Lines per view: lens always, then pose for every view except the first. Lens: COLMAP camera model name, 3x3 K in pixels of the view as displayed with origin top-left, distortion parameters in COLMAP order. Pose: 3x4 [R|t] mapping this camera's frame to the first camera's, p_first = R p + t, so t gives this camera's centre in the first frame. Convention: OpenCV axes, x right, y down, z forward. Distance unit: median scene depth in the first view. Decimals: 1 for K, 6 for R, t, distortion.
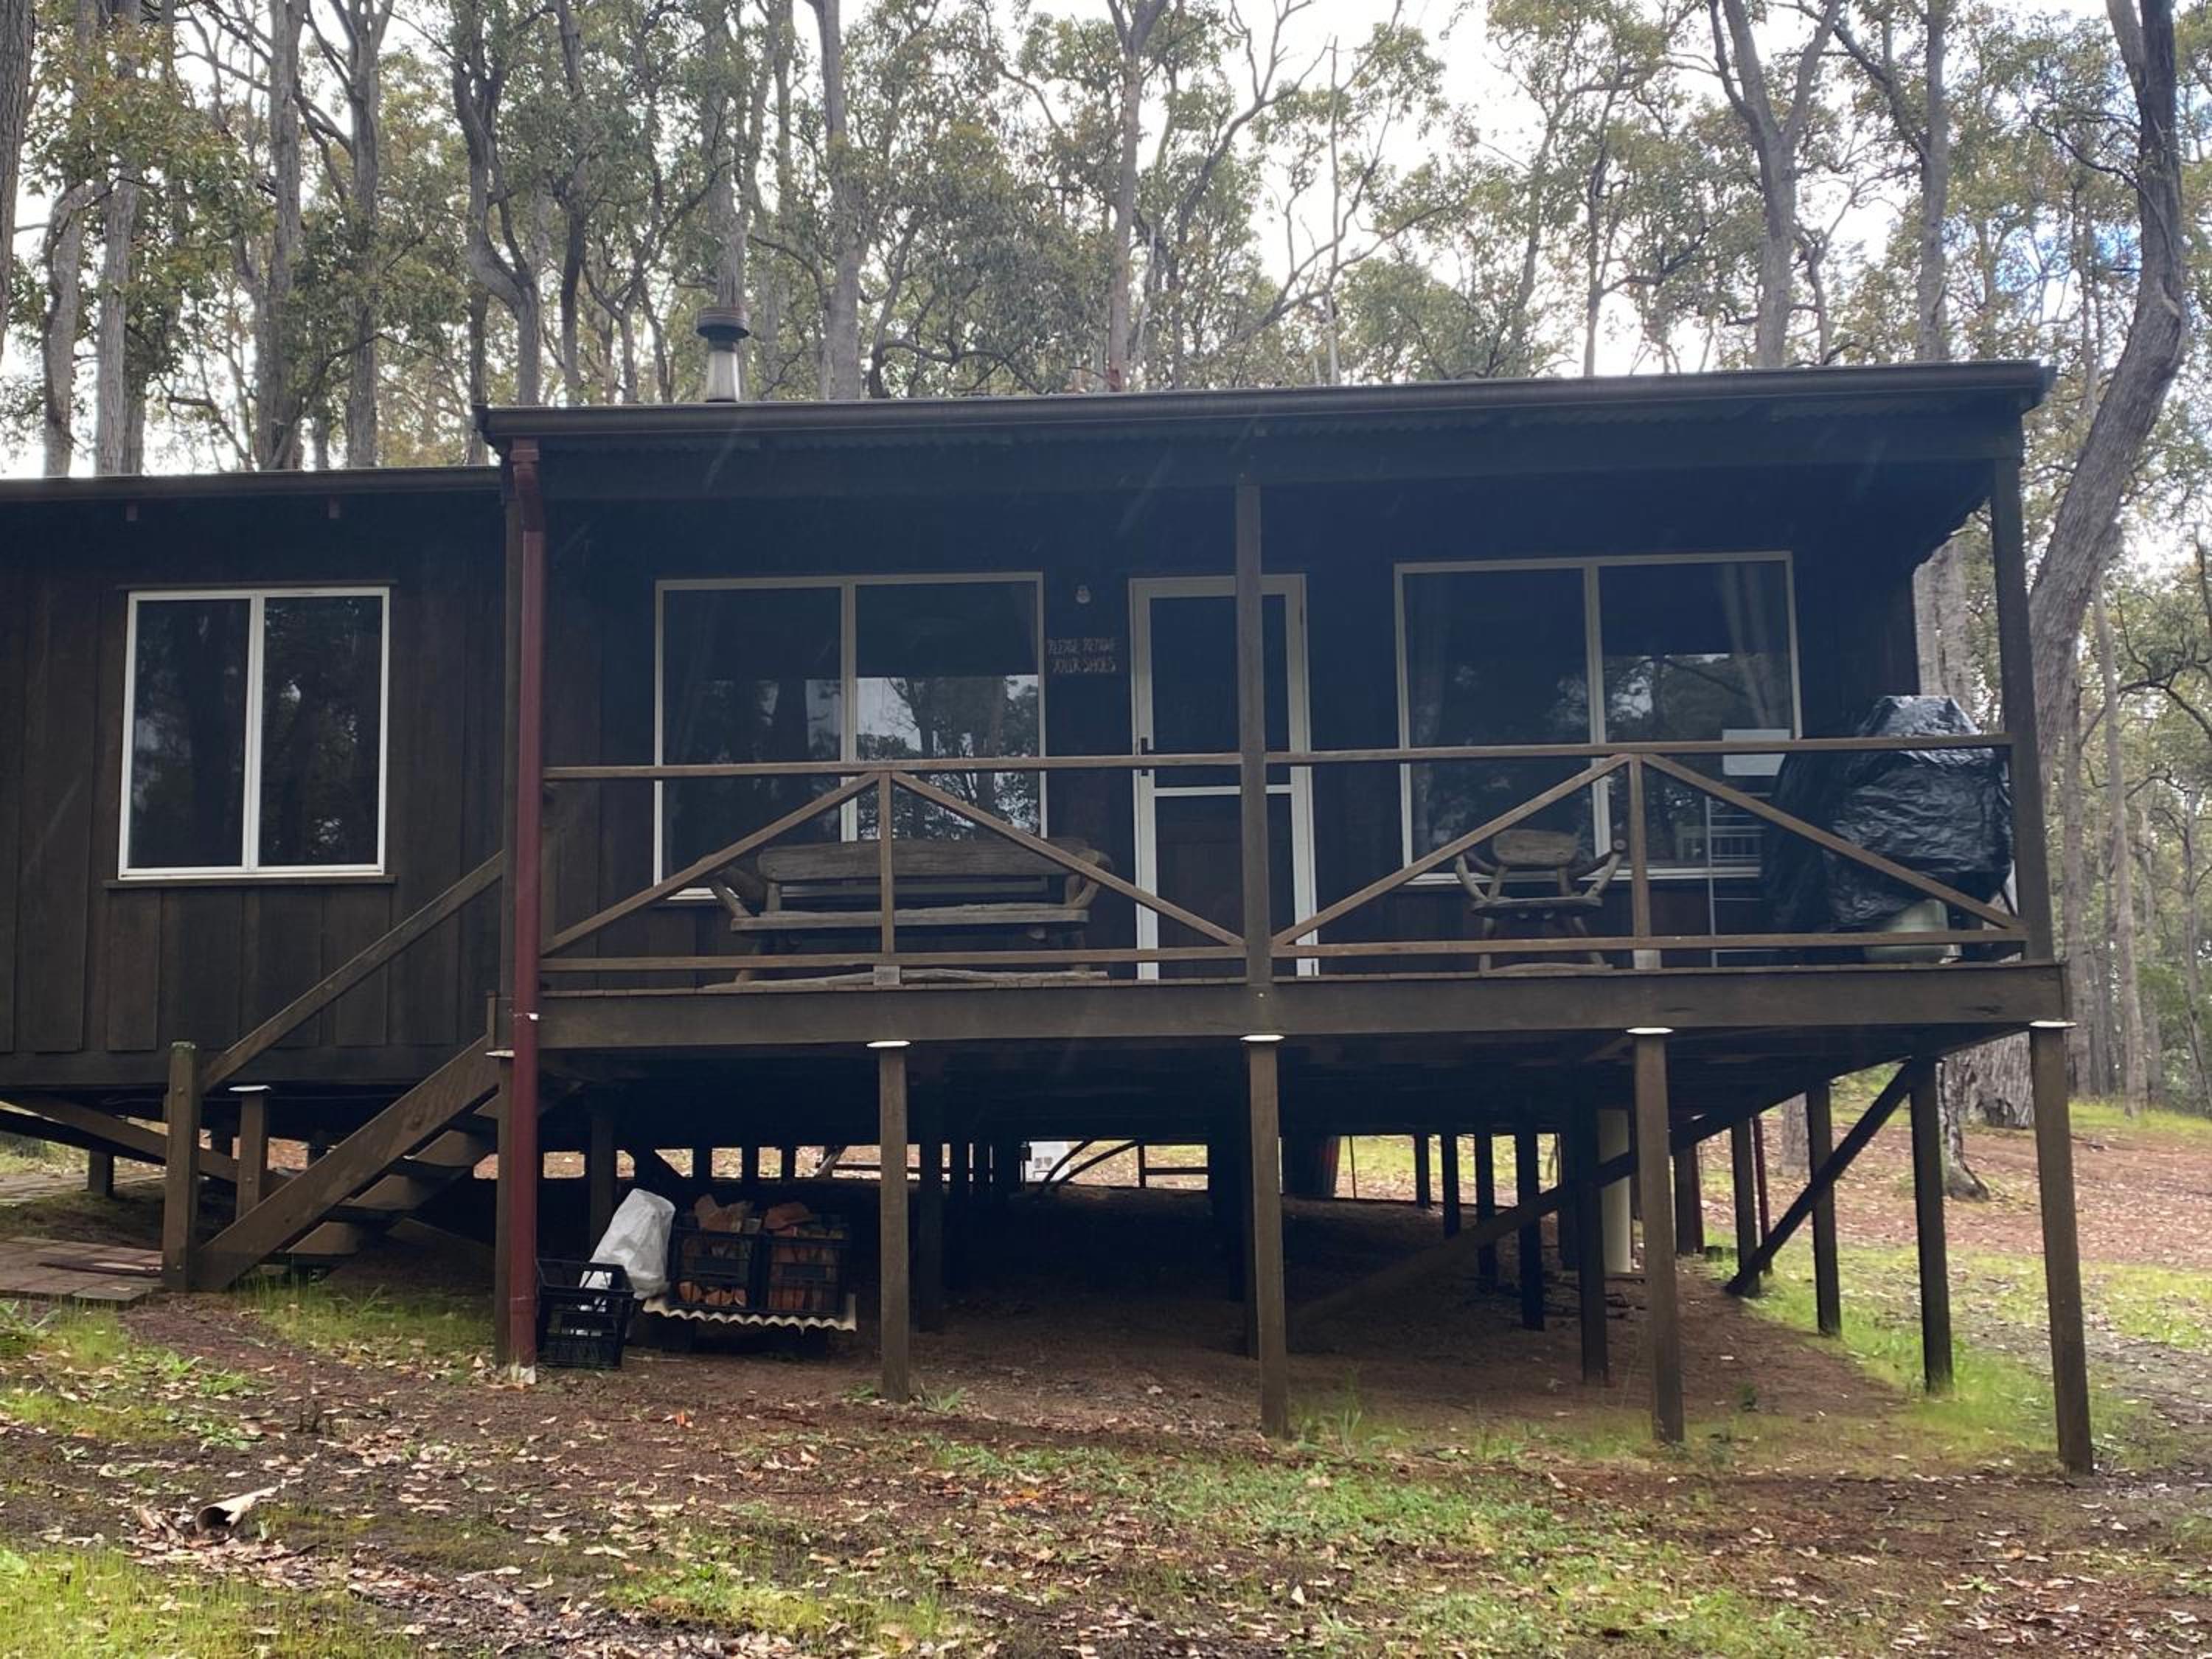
lens RADIAL K [[2647.2, 0, 1101.8], [0, 2647.2, 853.1], [0, 0, 1]] dist [0.172975, -0.480534]
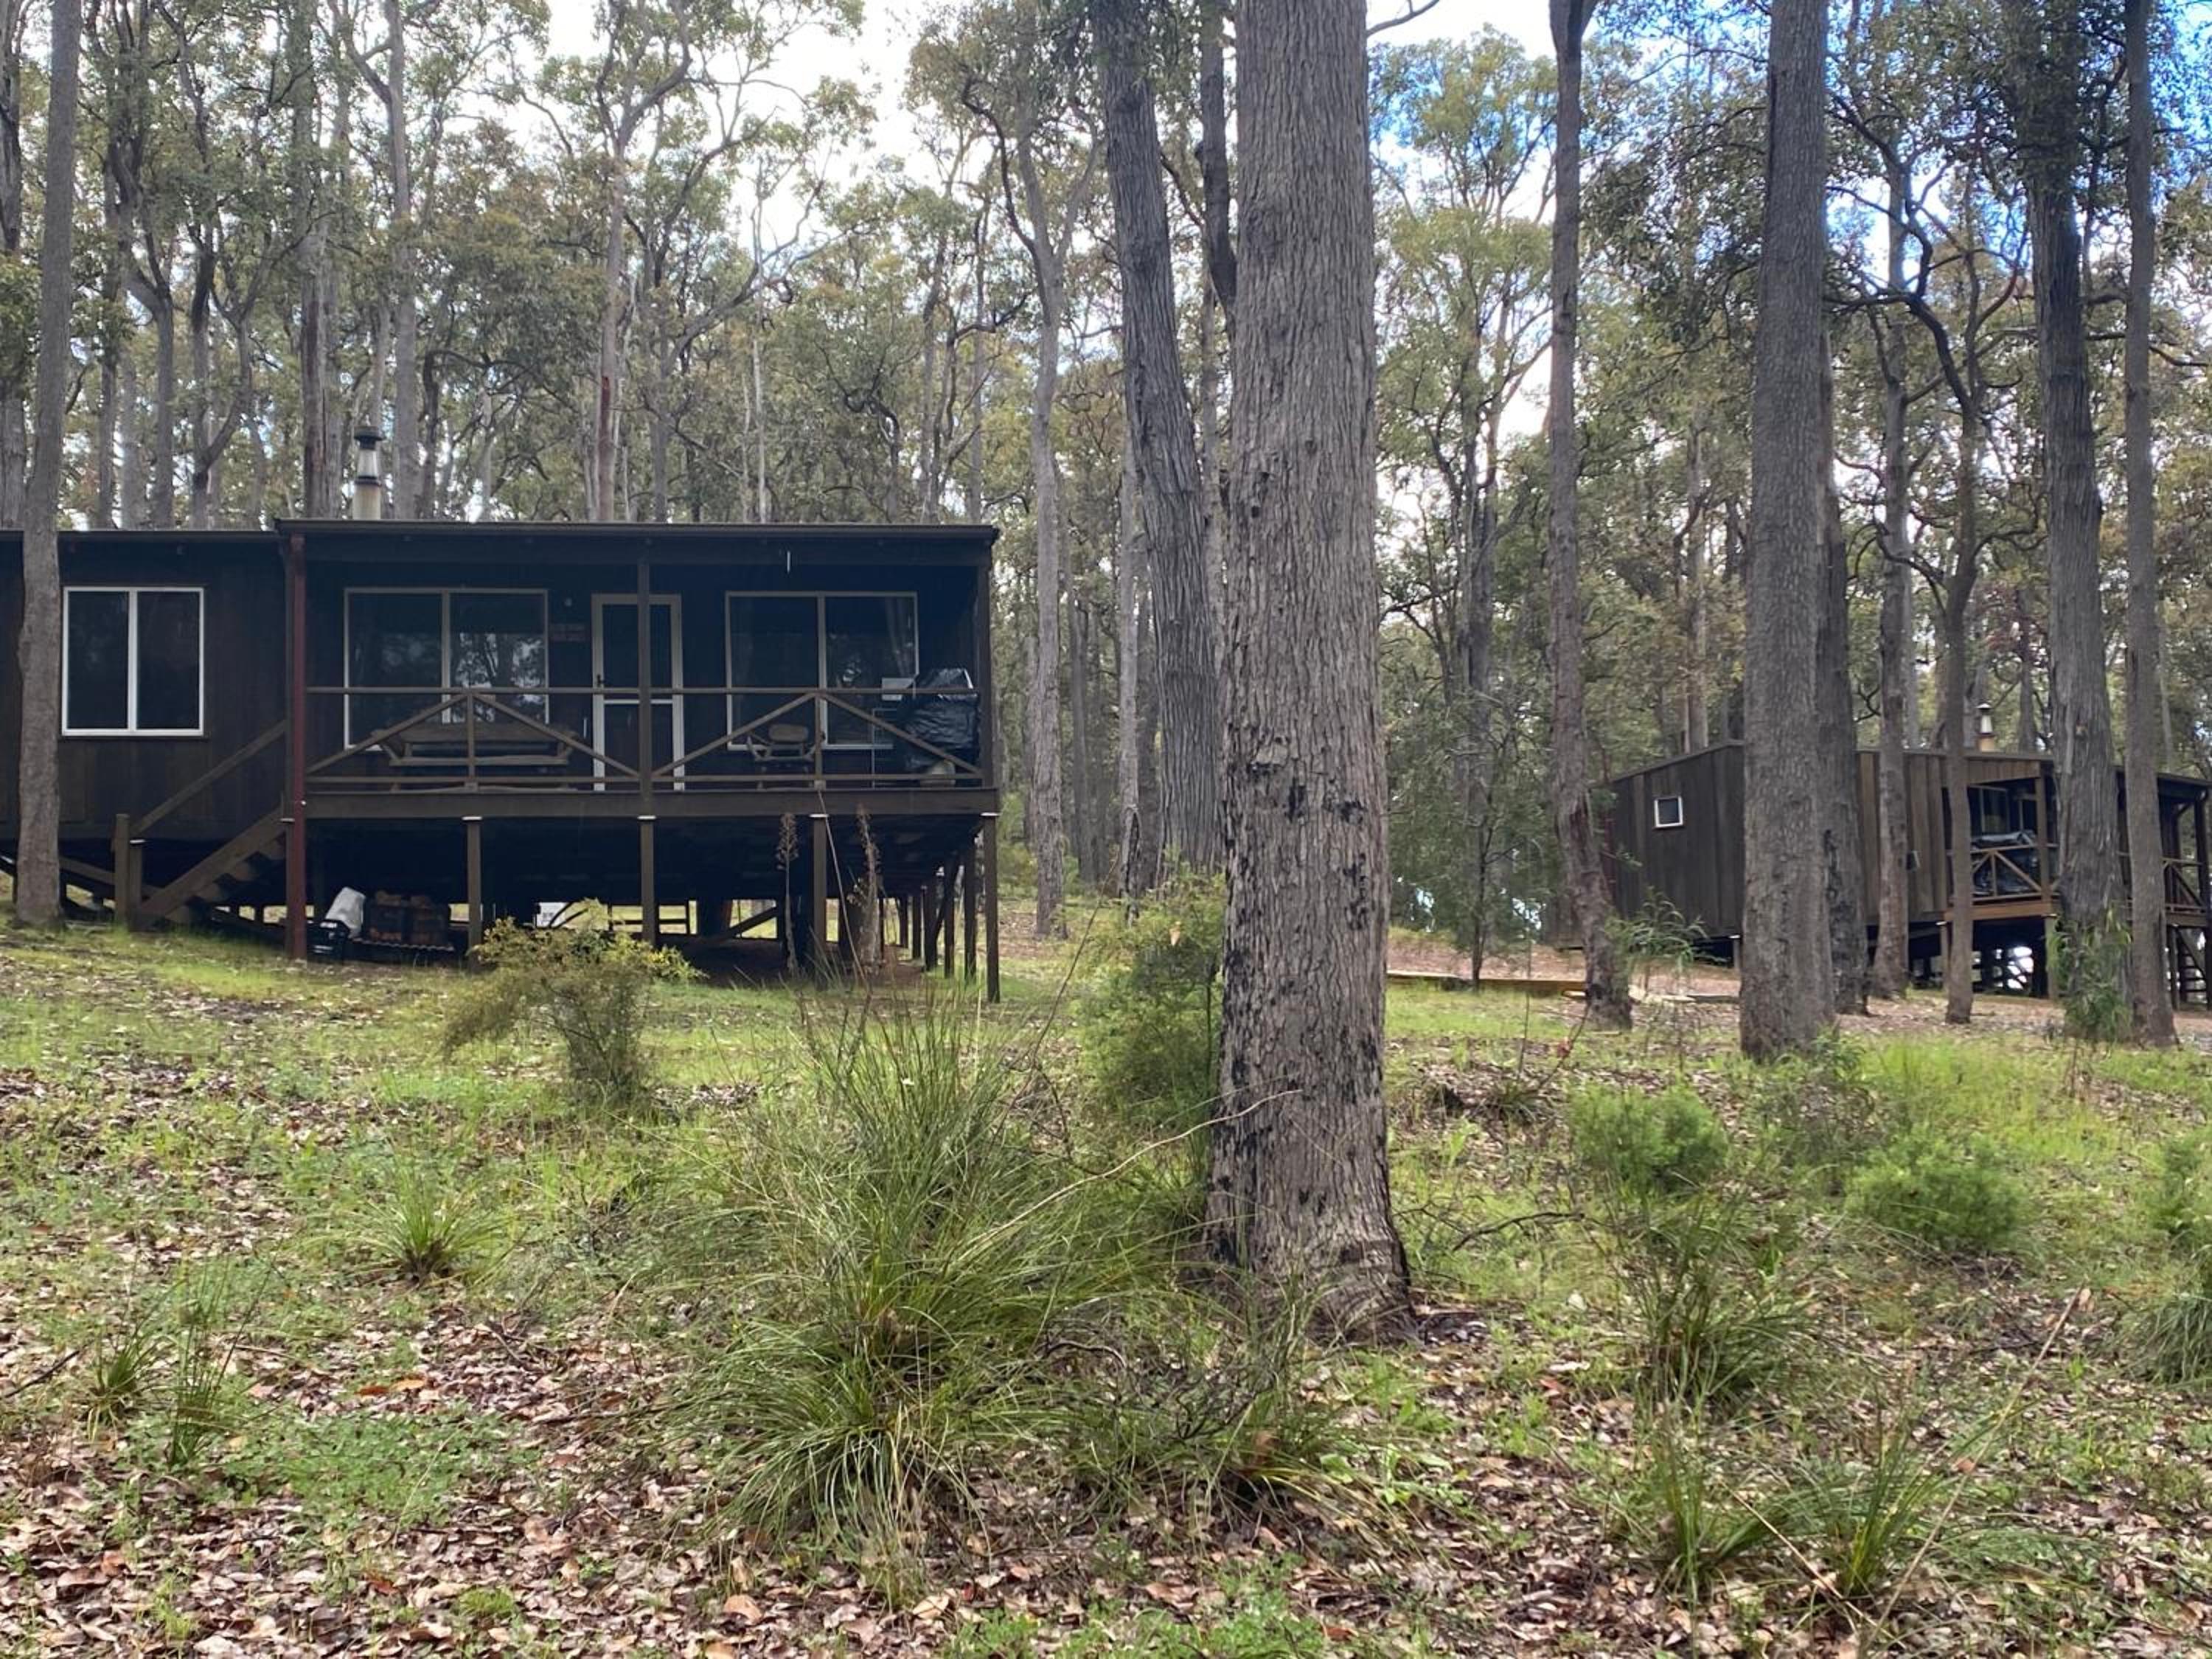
lens RADIAL K [[2647.2, 0, 1101.8], [0, 2647.2, 853.1], [0, 0, 1]] dist [0.172975, -0.480534]
pose [[0.983911, 0.010847, 0.178330, 0.023006], [-0.020183, 0.998514, 0.050623, -0.012915], [-0.177516, -0.053408, 0.982668, -0.751855]]
